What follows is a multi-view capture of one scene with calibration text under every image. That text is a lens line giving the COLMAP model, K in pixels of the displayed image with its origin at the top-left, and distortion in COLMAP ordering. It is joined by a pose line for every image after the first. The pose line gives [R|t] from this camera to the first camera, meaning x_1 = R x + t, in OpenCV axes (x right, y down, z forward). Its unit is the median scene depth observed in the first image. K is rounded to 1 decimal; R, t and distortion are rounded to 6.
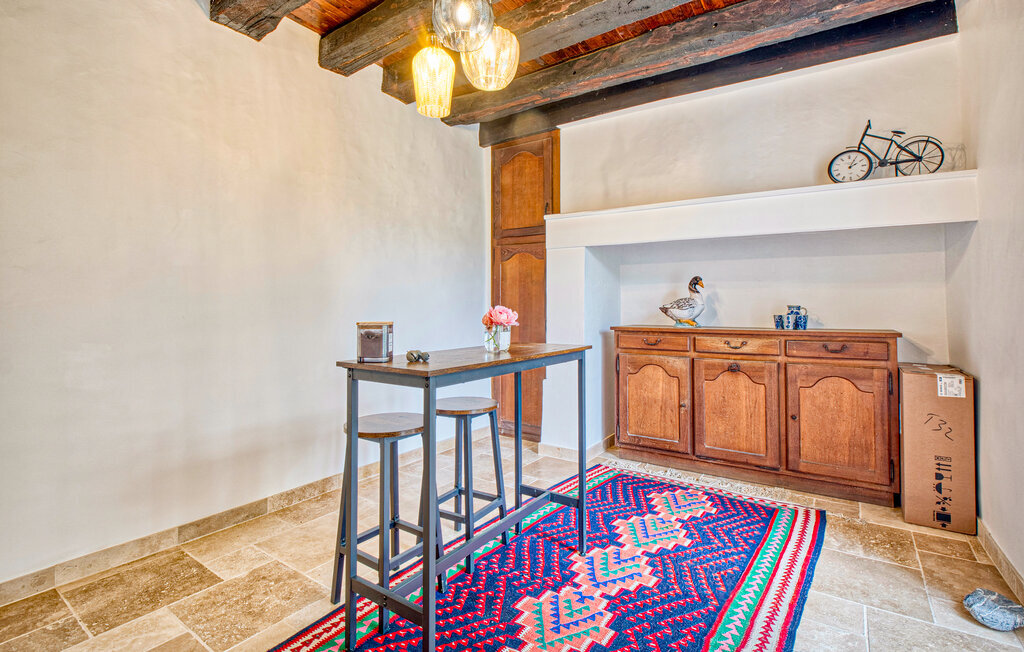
lens RADIAL K [[484.9, 0, 514.6], [0, 484.9, 290.6], [0, 0, 1]] dist [-0.019418, -0.000651]
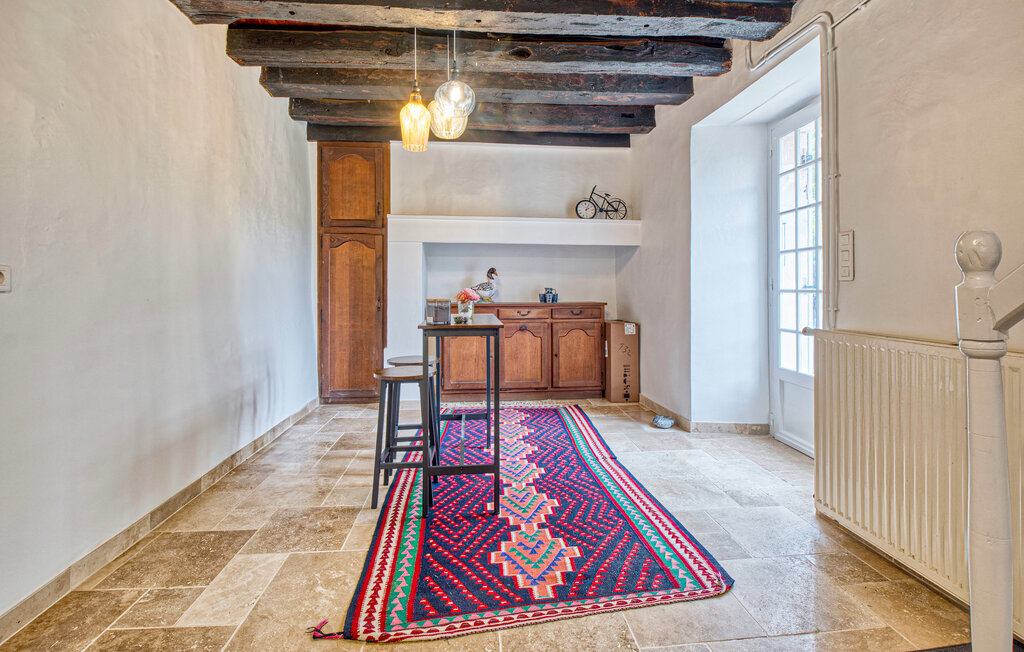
lens RADIAL K [[496.4, 0, 513.7], [0, 496.4, 268.0], [0, 0, 1]] dist [-0.017834, -0.000393]
pose [[0.757211, 0.026399, 0.652637, -0.646922], [-0.020059, 0.999651, -0.017162, -0.005429], [-0.652862, -0.000096, 0.757476, -0.199043]]
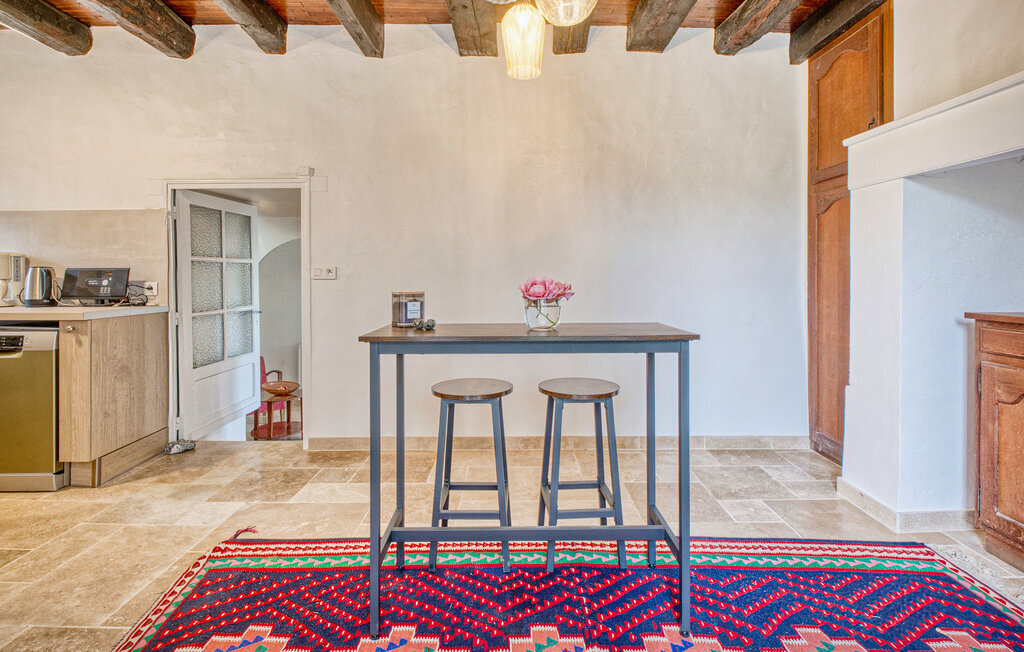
lens RADIAL K [[474.9, 0, 513.9], [0, 474.9, 275.7], [0, 0, 1]] dist [-0.016927, -0.000600]
pose [[0.566173, -0.005269, -0.824270, 0.426229], [0.030314, 0.999436, 0.014434, 0.010113], [0.823729, -0.033159, 0.566013, 0.324840]]
